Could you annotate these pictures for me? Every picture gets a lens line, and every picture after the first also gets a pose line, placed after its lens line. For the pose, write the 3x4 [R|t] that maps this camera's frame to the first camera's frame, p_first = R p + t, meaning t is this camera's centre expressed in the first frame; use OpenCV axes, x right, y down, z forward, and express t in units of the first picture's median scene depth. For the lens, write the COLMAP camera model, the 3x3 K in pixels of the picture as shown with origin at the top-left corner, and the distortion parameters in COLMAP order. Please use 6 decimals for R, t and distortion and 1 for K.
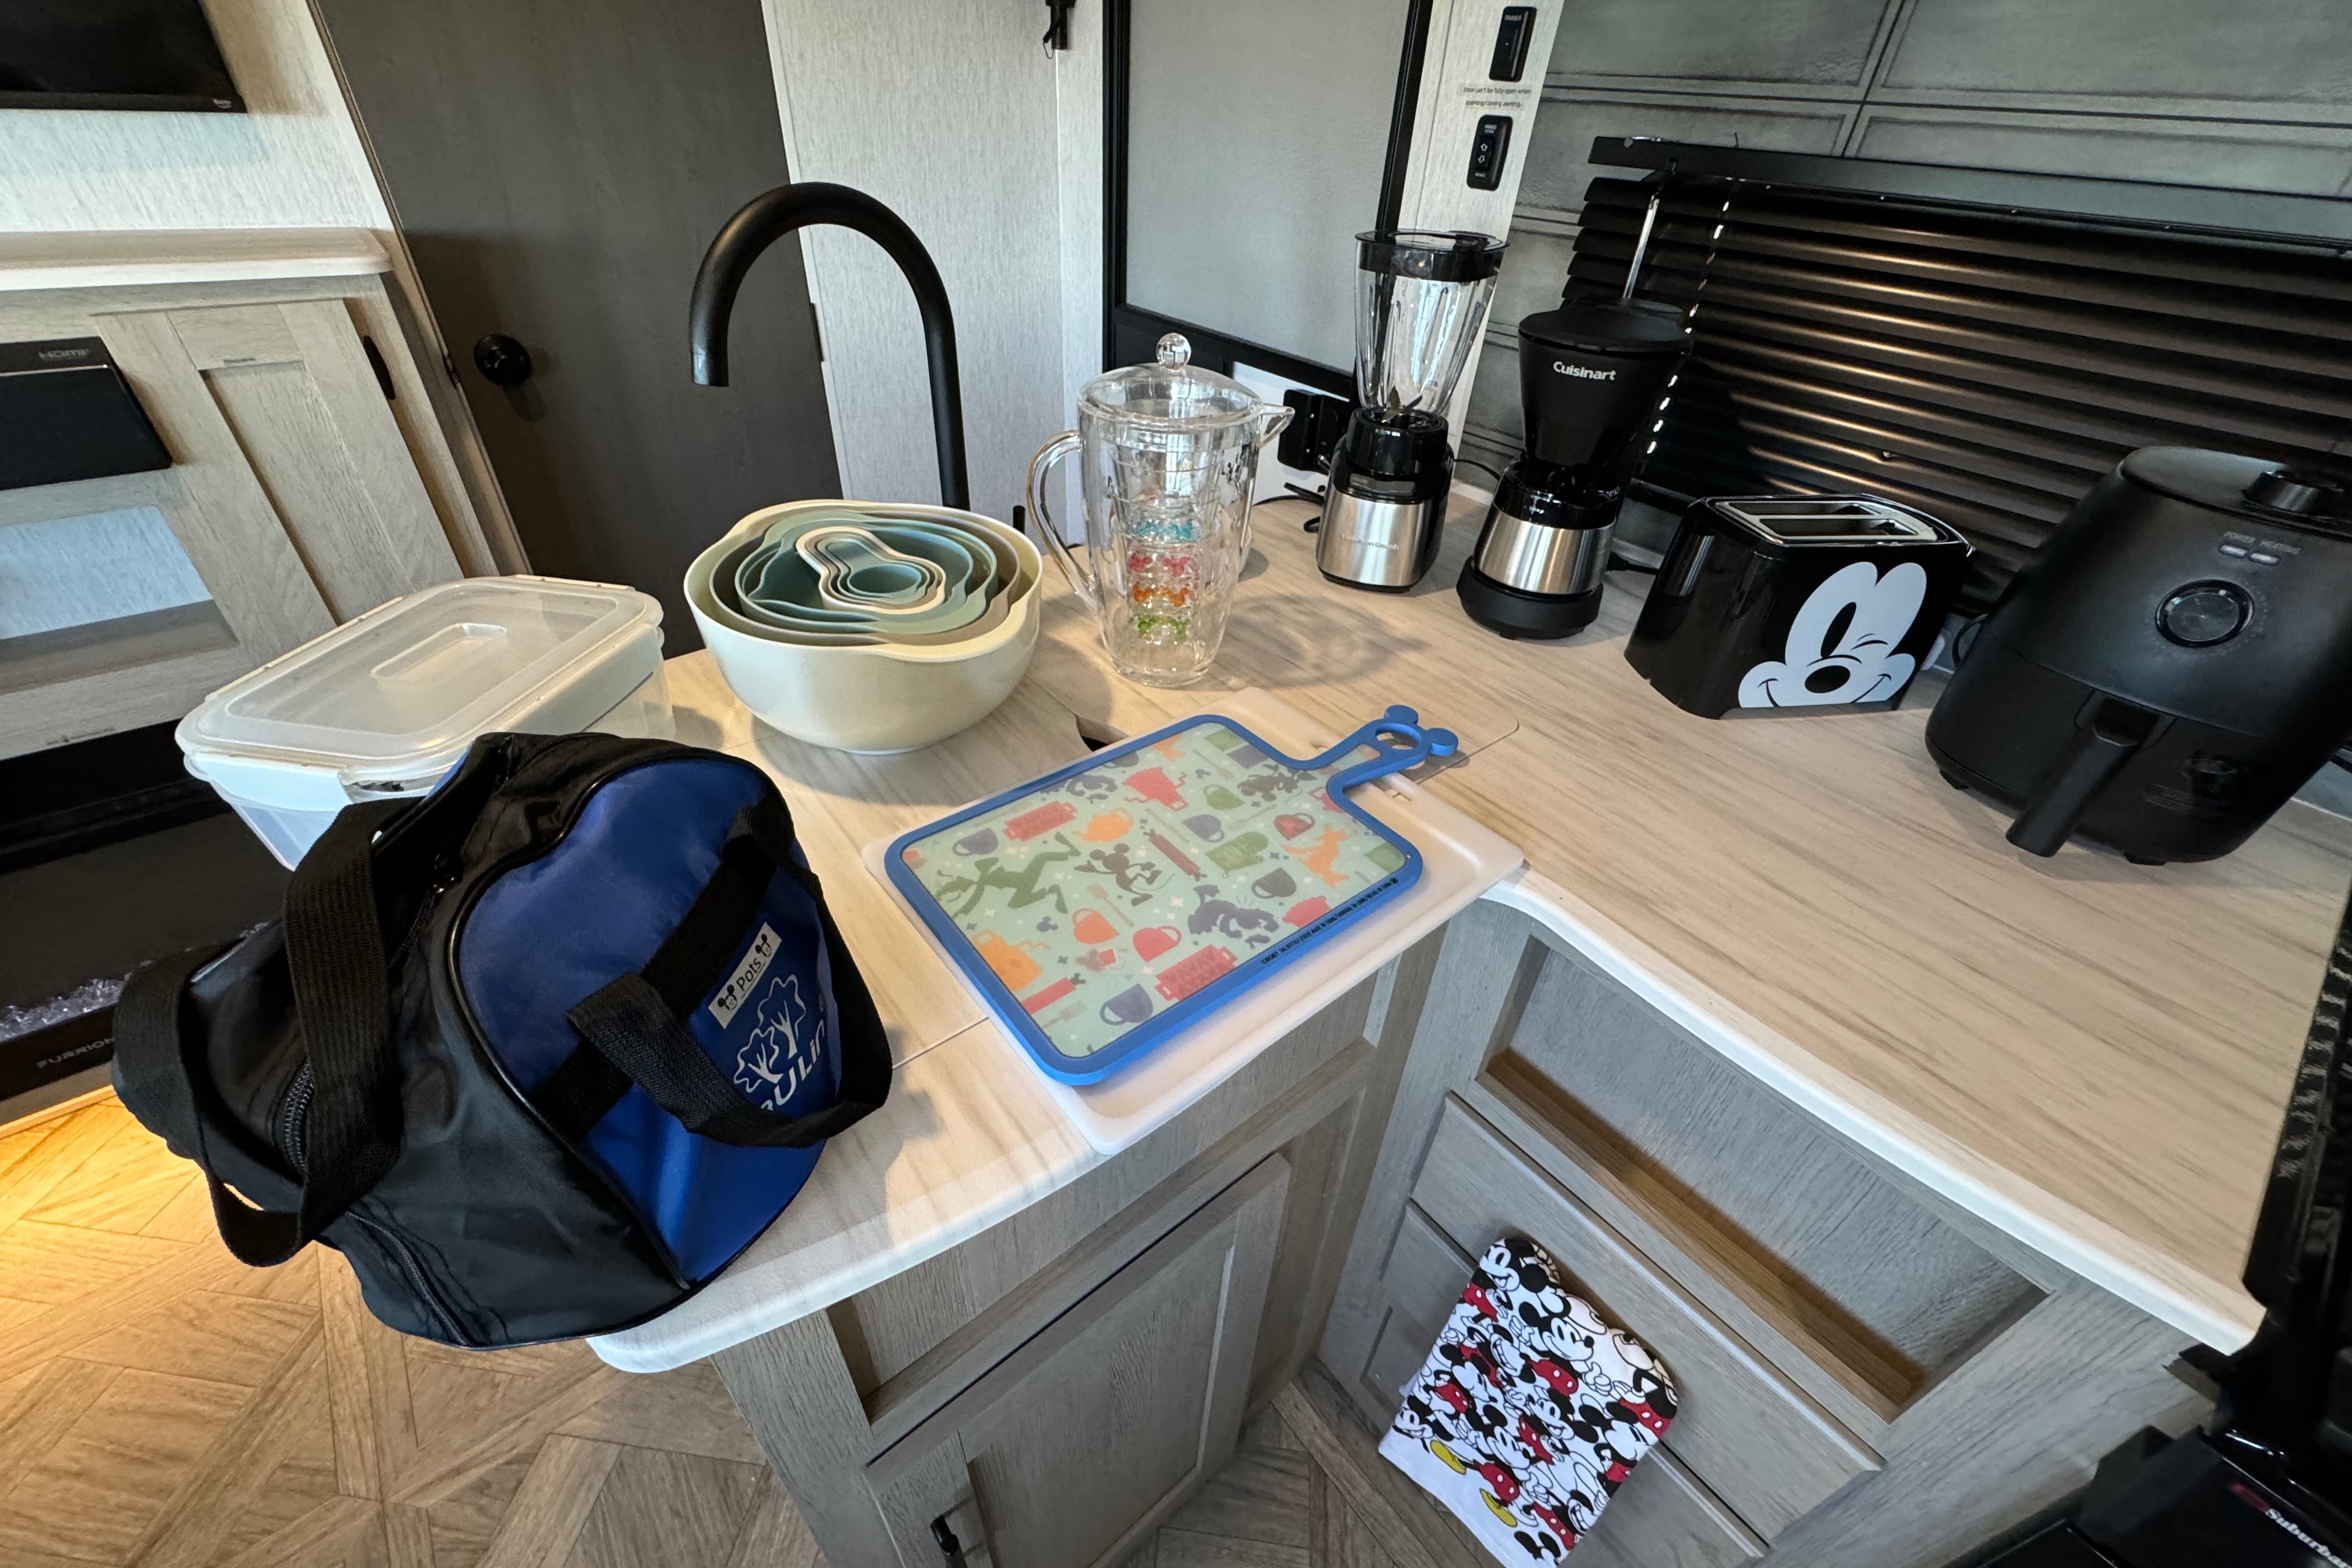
lens RADIAL K [[935.0, 0, 1173.6], [0, 935.0, 778.5], [0, 0, 1]] dist [0.001326, -0.000732]
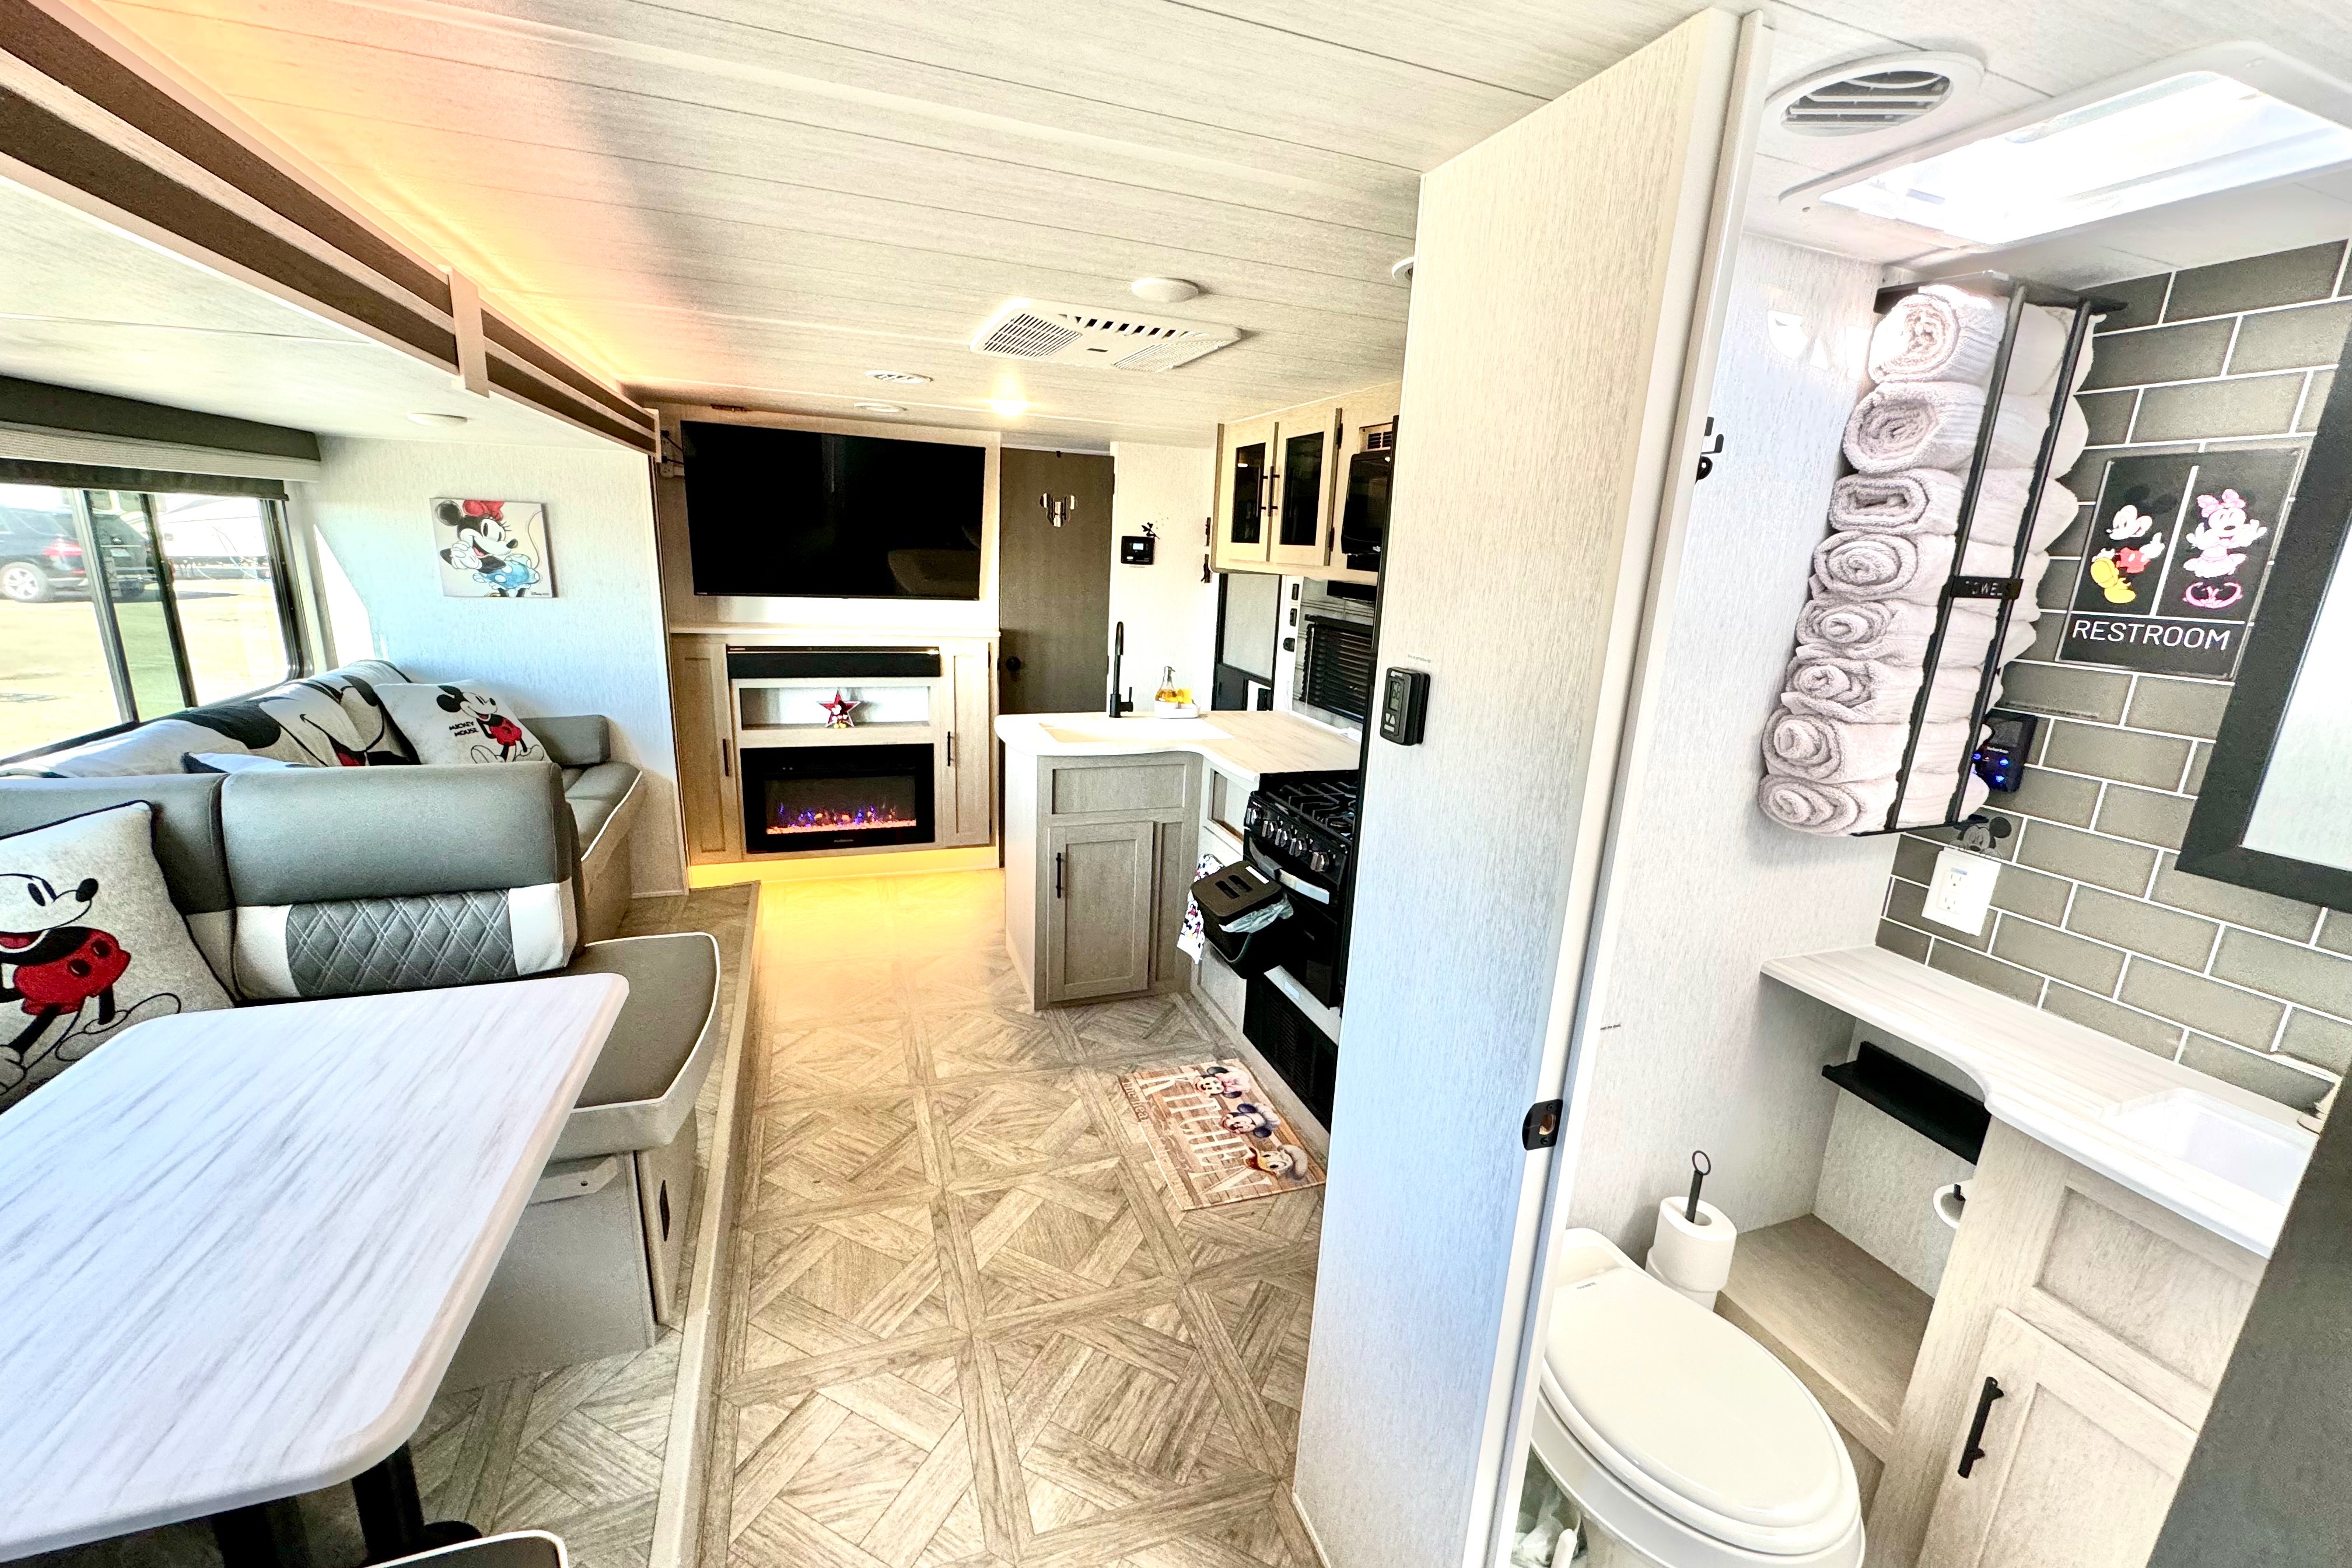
lens RADIAL K [[935.0, 0, 1173.6], [0, 935.0, 778.5], [0, 0, 1]] dist [0.001326, -0.000732]
pose [[0.947180, 0.078089, -0.311051, 1.230023], [-0.195359, 0.909670, -0.366518, 1.435850], [0.254332, 0.407925, 0.876876, -2.225442]]
